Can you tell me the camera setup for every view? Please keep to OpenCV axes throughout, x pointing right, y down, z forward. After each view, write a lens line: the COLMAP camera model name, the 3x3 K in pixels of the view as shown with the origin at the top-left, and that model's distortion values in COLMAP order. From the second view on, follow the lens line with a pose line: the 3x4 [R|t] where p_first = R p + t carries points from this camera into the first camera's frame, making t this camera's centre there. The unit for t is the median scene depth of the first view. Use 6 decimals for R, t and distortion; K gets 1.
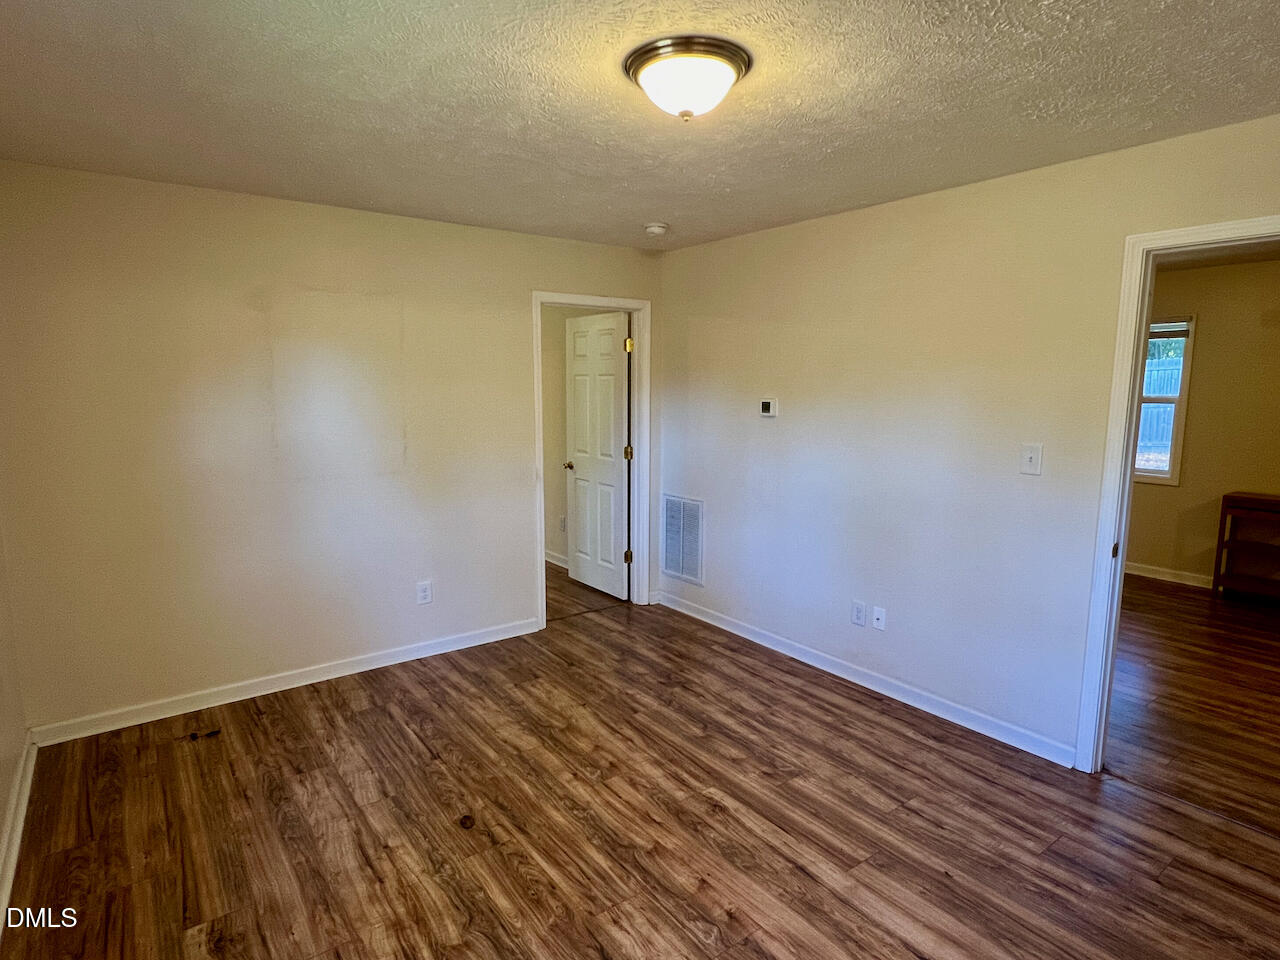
lens RADIAL K [[715.1, 0, 634.7], [0, 715.1, 474.7], [0, 0, 1]] dist [0.001412, -0.000387]
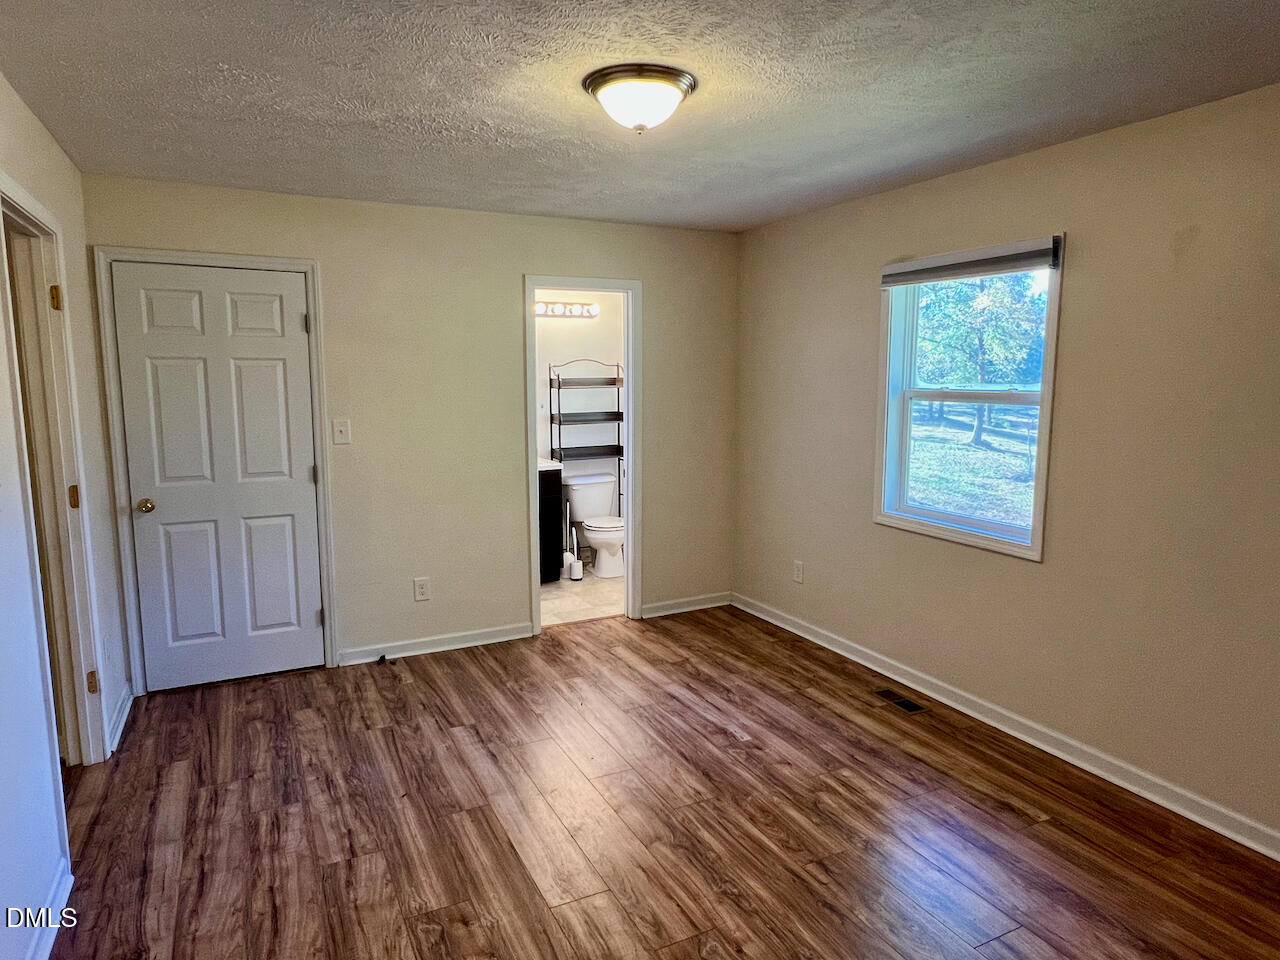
lens RADIAL K [[777.6, 0, 628.5], [0, 777.6, 476.9], [0, 0, 1]] dist [0.000404, -0.001770]
pose [[-0.983415, -0.028323, 0.179144, -0.105902], [0.018782, 0.966518, 0.255911, -0.213104], [-0.180394, 0.255031, -0.949956, 1.707331]]
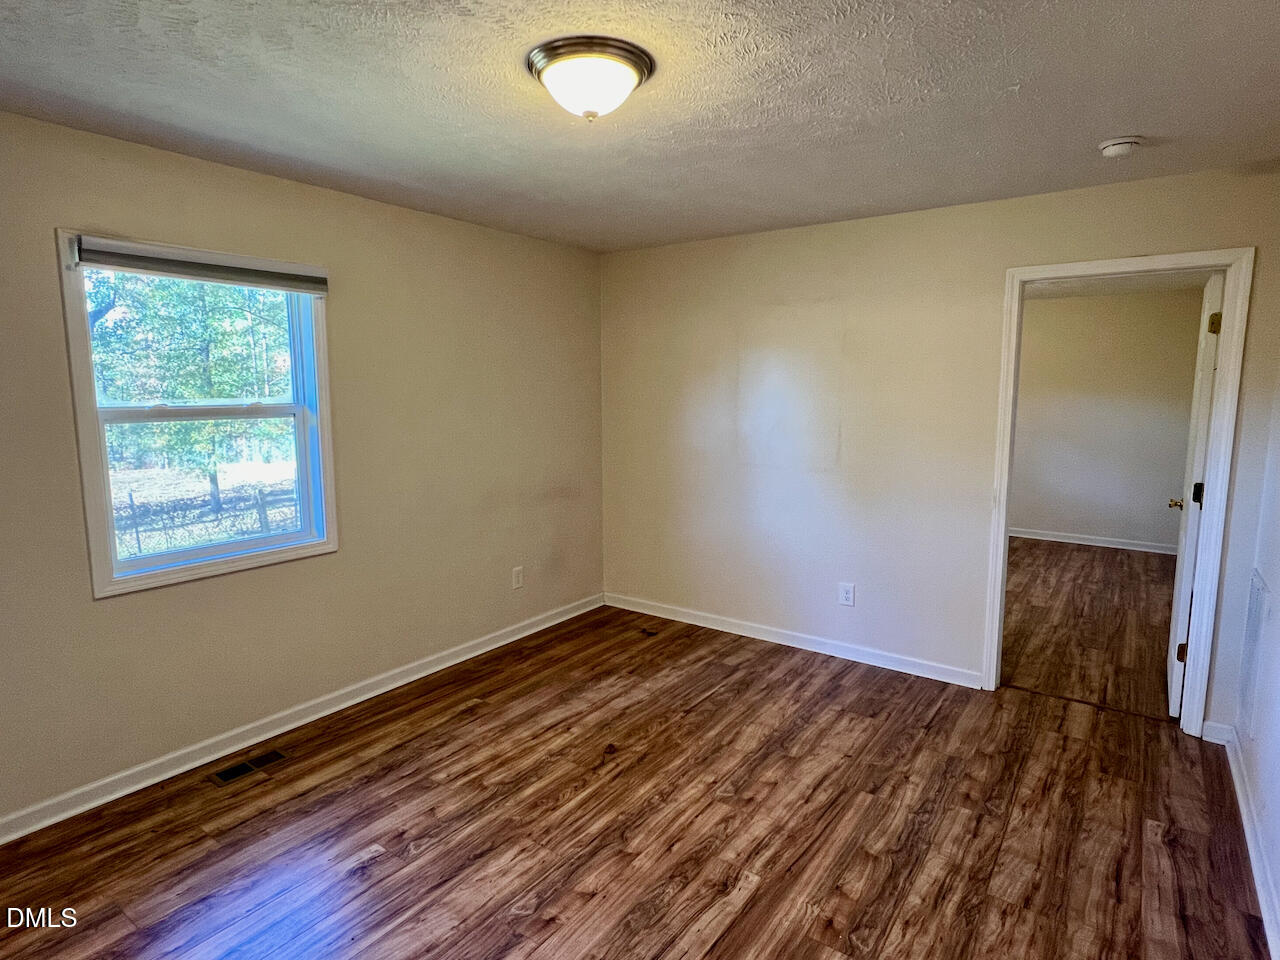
lens RADIAL K [[715.1, 0, 630.6], [0, 715.1, 474.1], [0, 0, 1]] dist [0.001412, -0.000387]
pose [[0.296147, 0.116457, -0.948016, 0.815862], [-0.121355, 0.989083, 0.083592, -0.071912], [0.947402, 0.090291, 0.307047, 0.588084]]
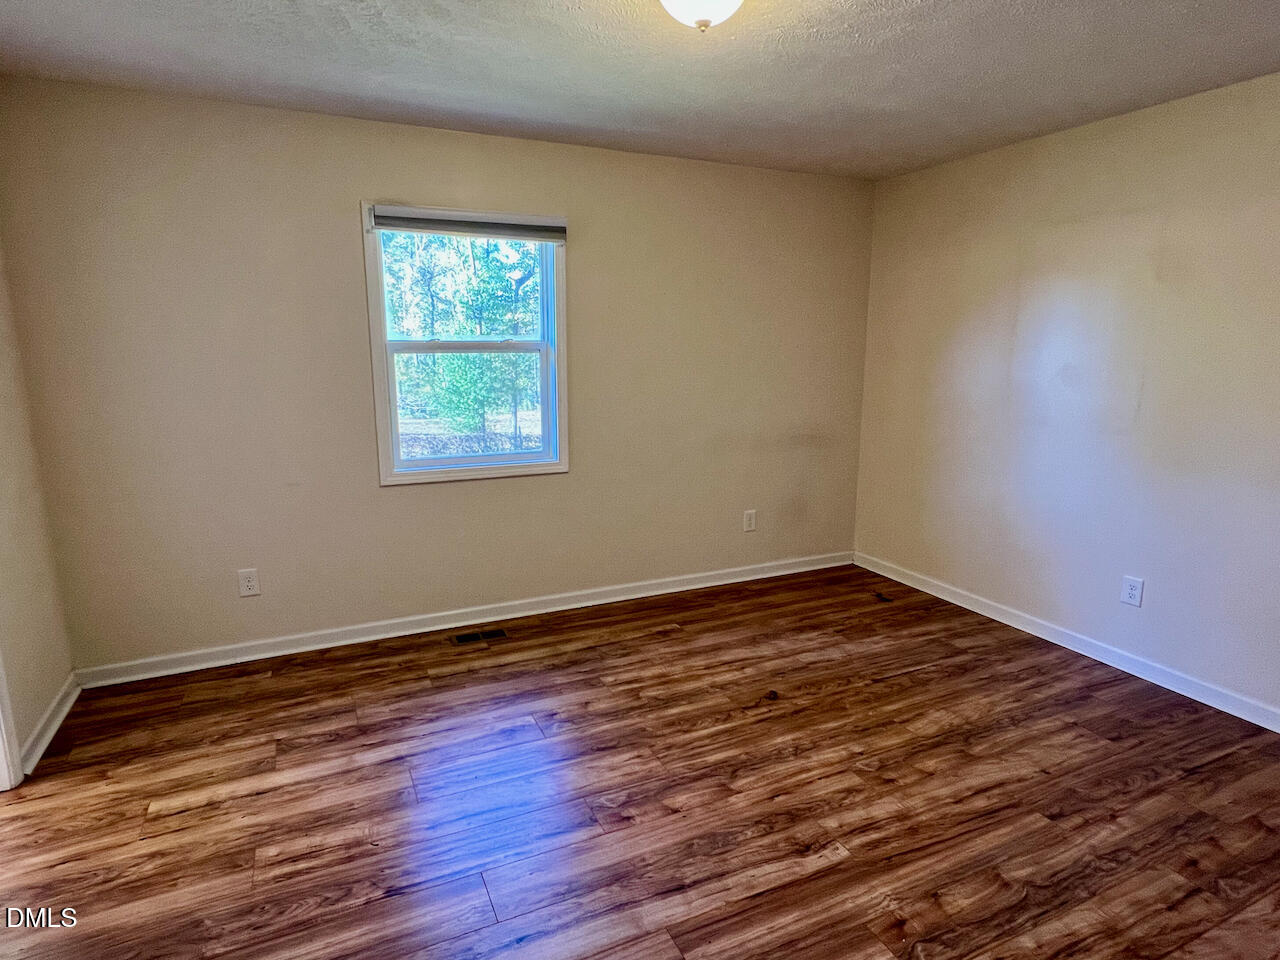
lens RADIAL K [[715.1, 0, 626.6], [0, 715.1, 476.3], [0, 0, 1]] dist [0.001412, -0.000387]
pose [[-0.212733, 0.179333, -0.960513, 0.838063], [-0.126921, 0.969613, 0.209143, -0.076688], [0.968832, 0.166401, -0.183507, 0.876296]]
